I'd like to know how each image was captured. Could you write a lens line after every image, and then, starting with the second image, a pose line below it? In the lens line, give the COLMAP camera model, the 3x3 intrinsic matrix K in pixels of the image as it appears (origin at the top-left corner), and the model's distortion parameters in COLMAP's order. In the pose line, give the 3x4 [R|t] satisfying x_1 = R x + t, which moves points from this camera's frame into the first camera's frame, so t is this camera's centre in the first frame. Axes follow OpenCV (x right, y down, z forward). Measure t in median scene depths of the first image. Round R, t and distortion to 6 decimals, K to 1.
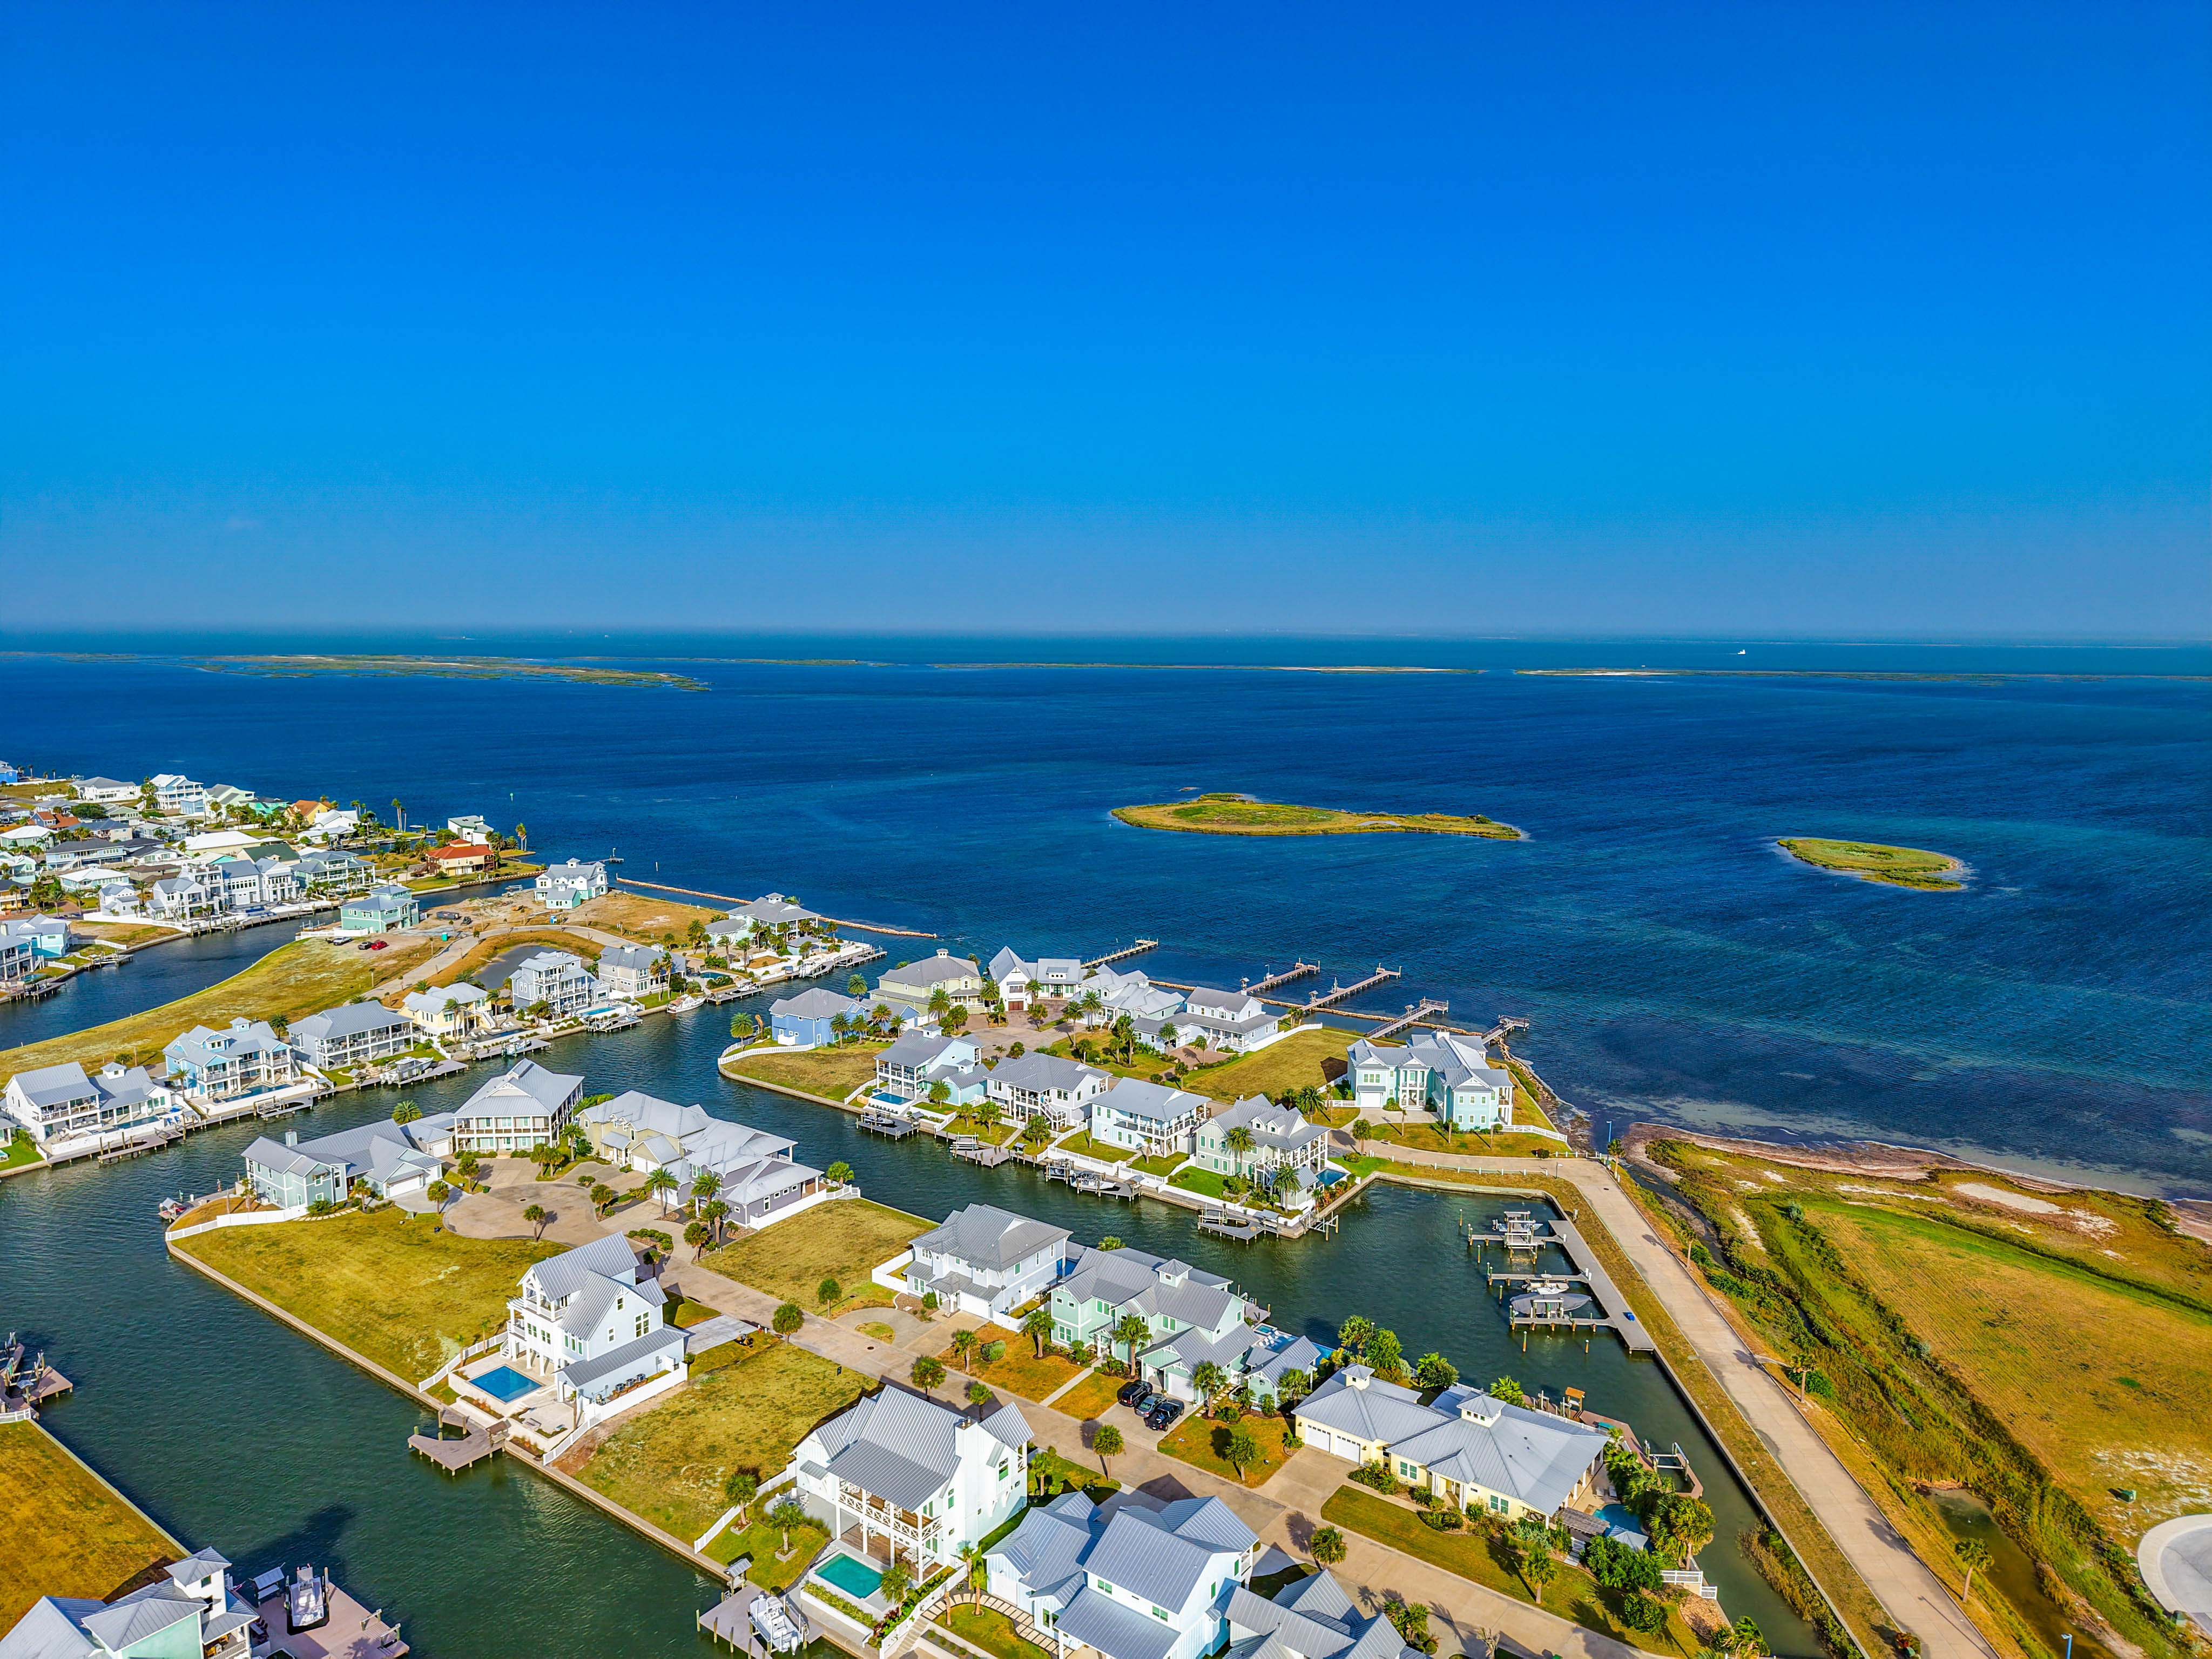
lens RADIAL K [[1483.8, 0, 1106.0], [0, 1483.8, 829.5], [0, 0, 1]] dist [0.044179, -0.049394]
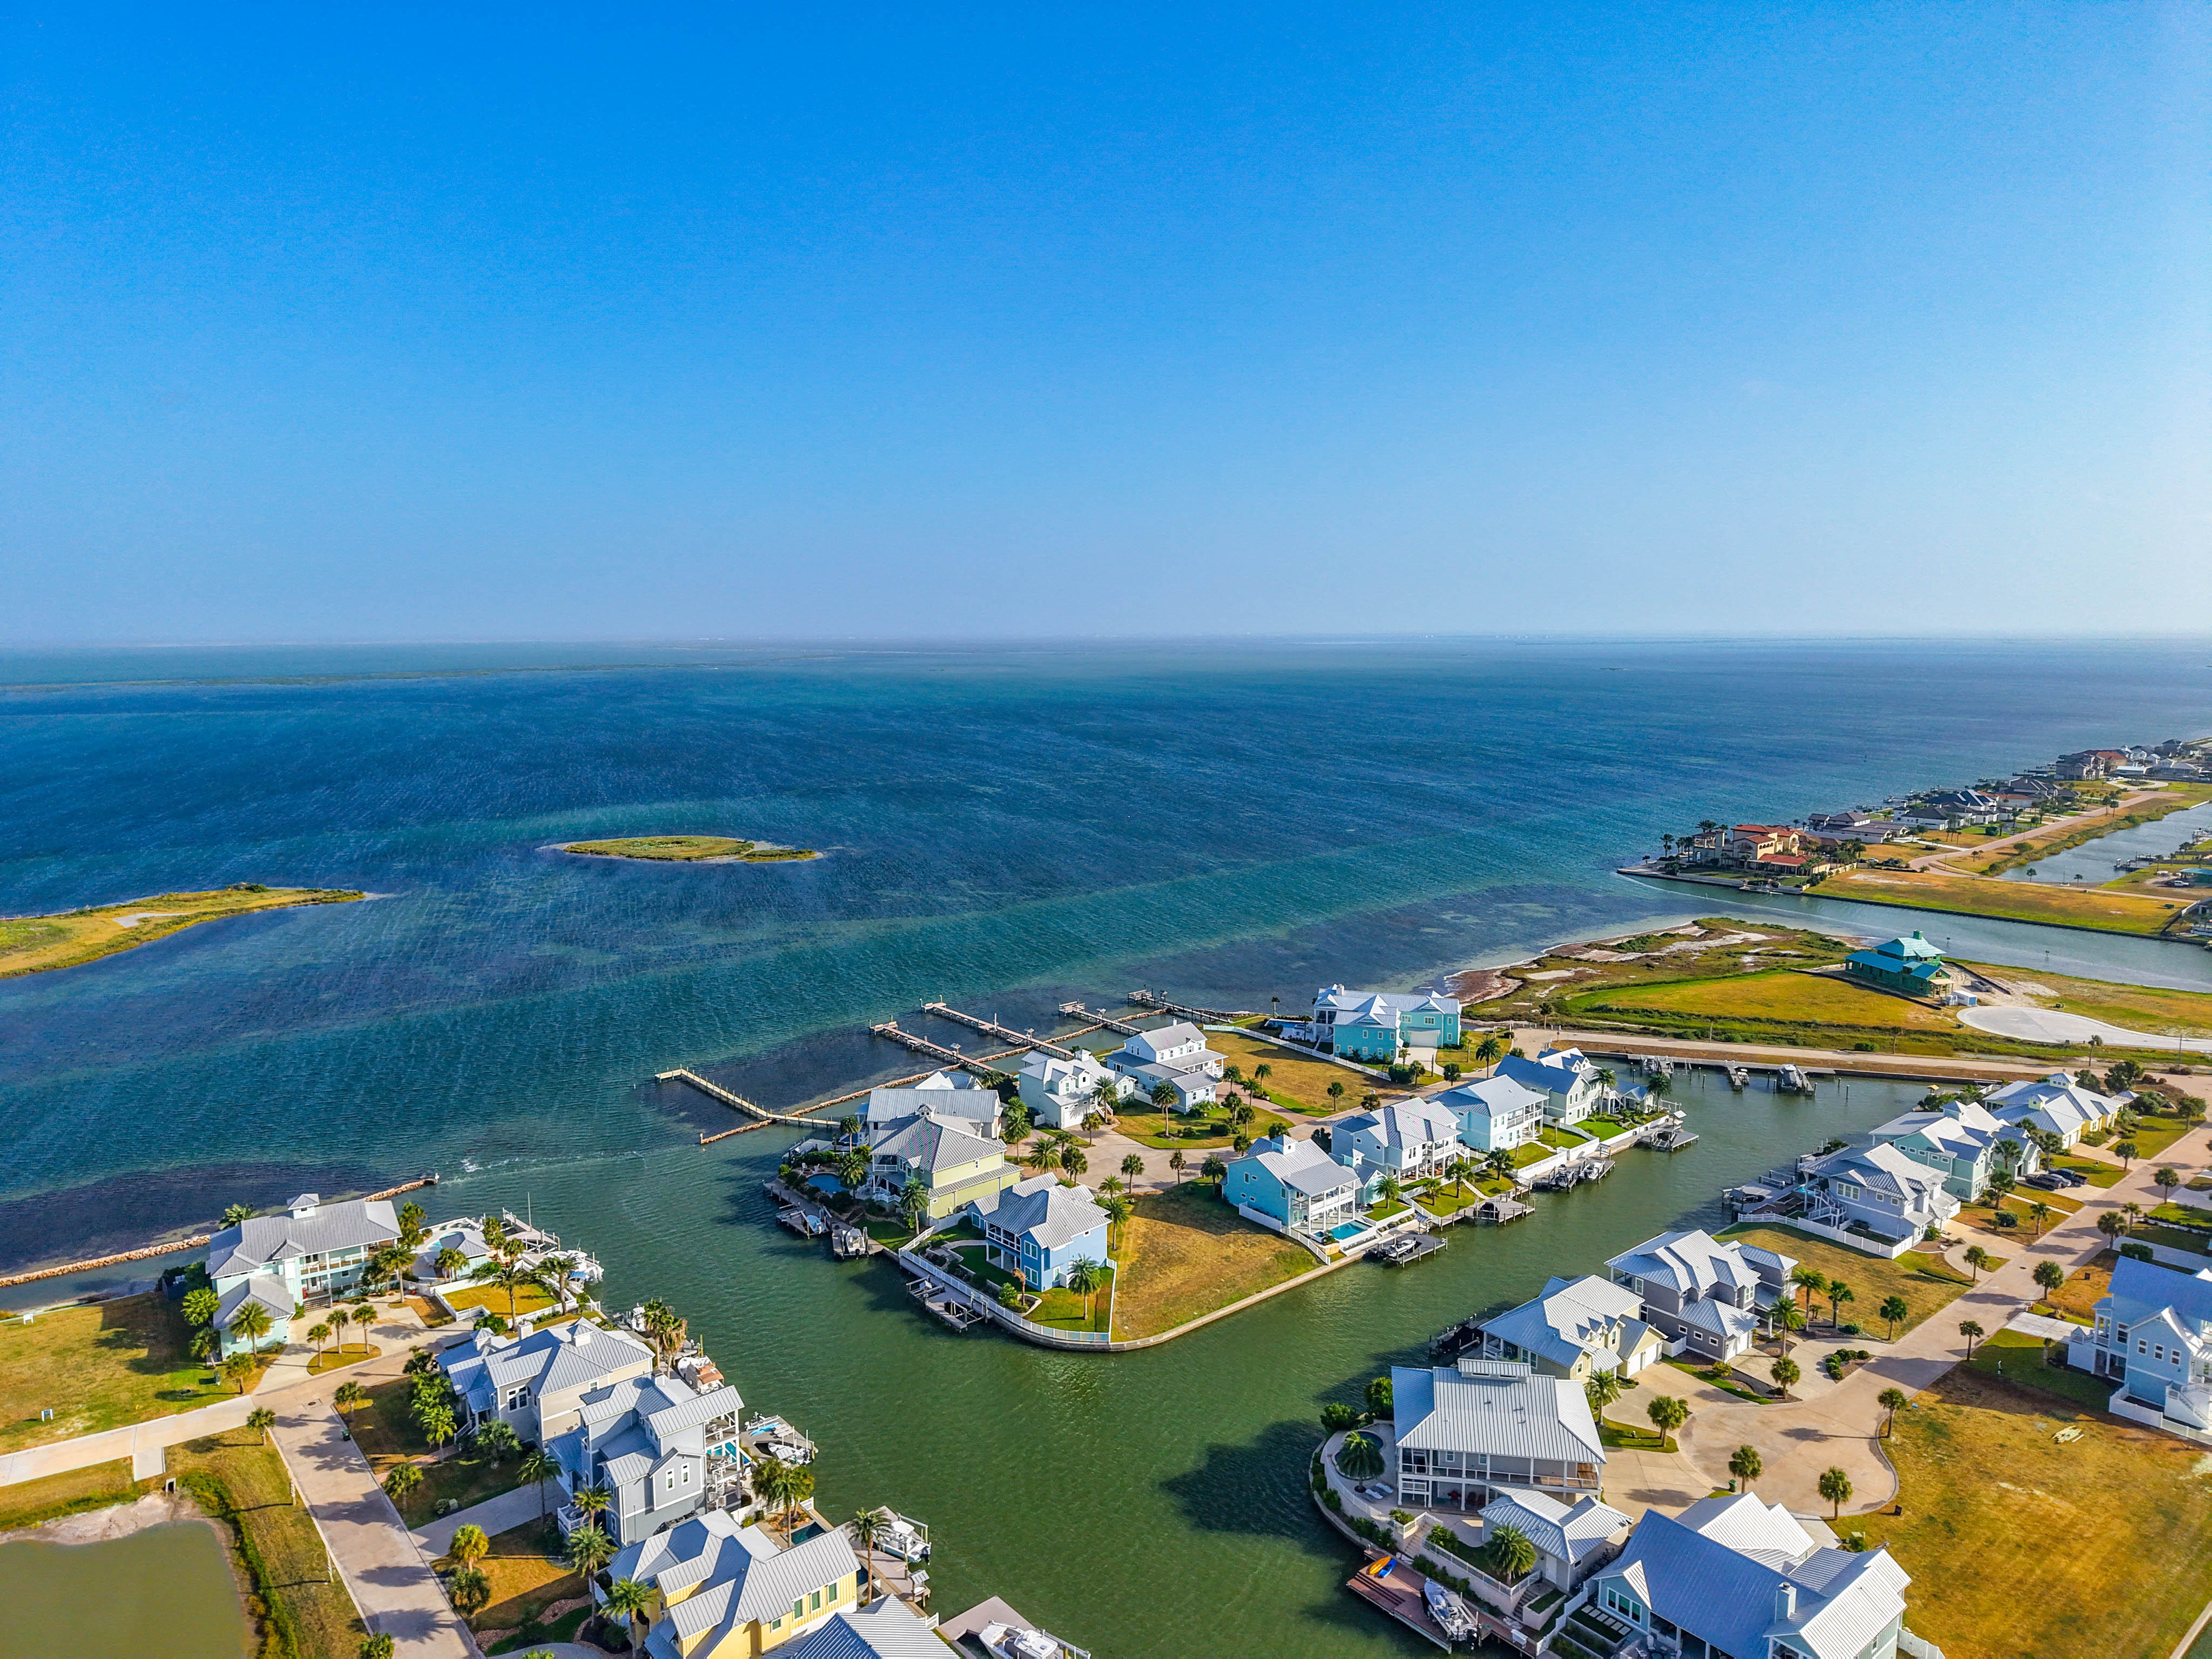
lens RADIAL K [[1486.3, 0, 1106.0], [0, 1486.3, 829.5], [0, 0, 1]] dist [0.014136, -0.007017]
pose [[0.233066, -0.138866, 0.962495, -0.873537], [0.144202, 0.983745, 0.107013, -0.128334], [-0.961710, 0.113852, 0.249302, 0.863809]]
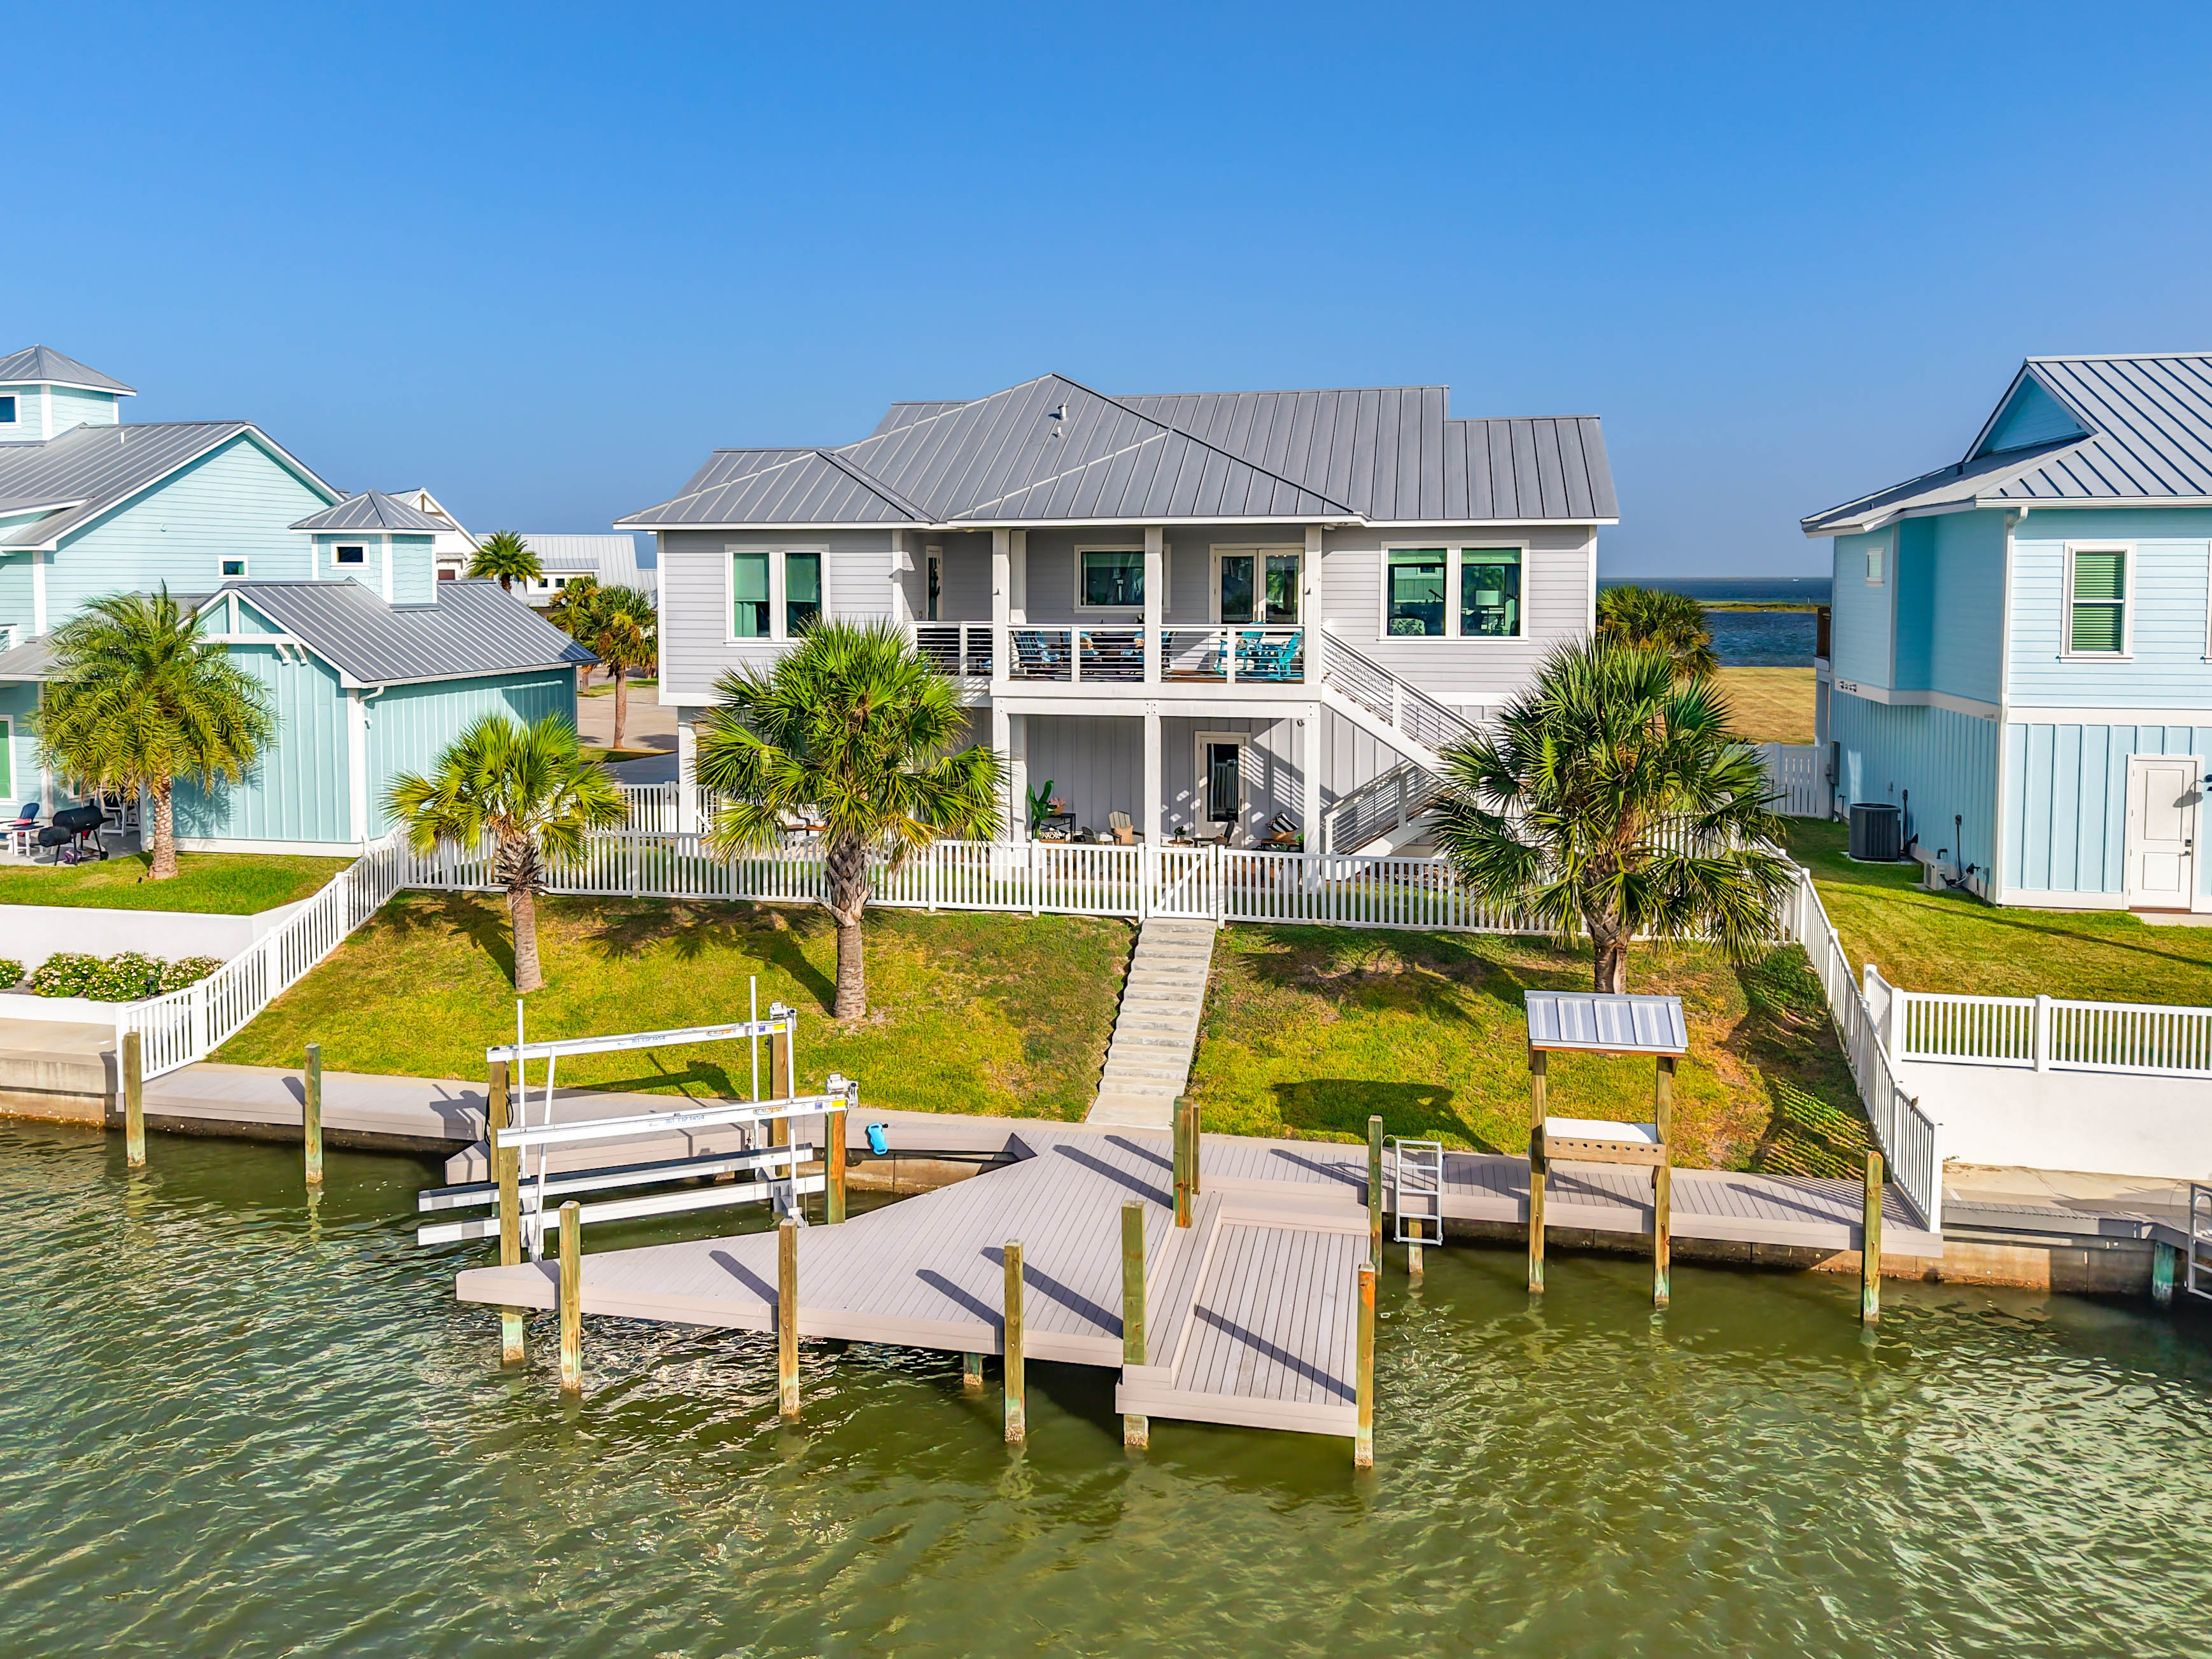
lens RADIAL K [[1744.2, 0, 1015.3], [0, 1744.2, 696.5], [0, 0, 1]] dist [0.015090, -0.010708]
pose [[0.918627, -0.030710, 0.393931, -0.098238], [0.062469, 0.995724, -0.068051, 0.175375], [-0.390156, 0.087122, 0.916618, 0.815653]]
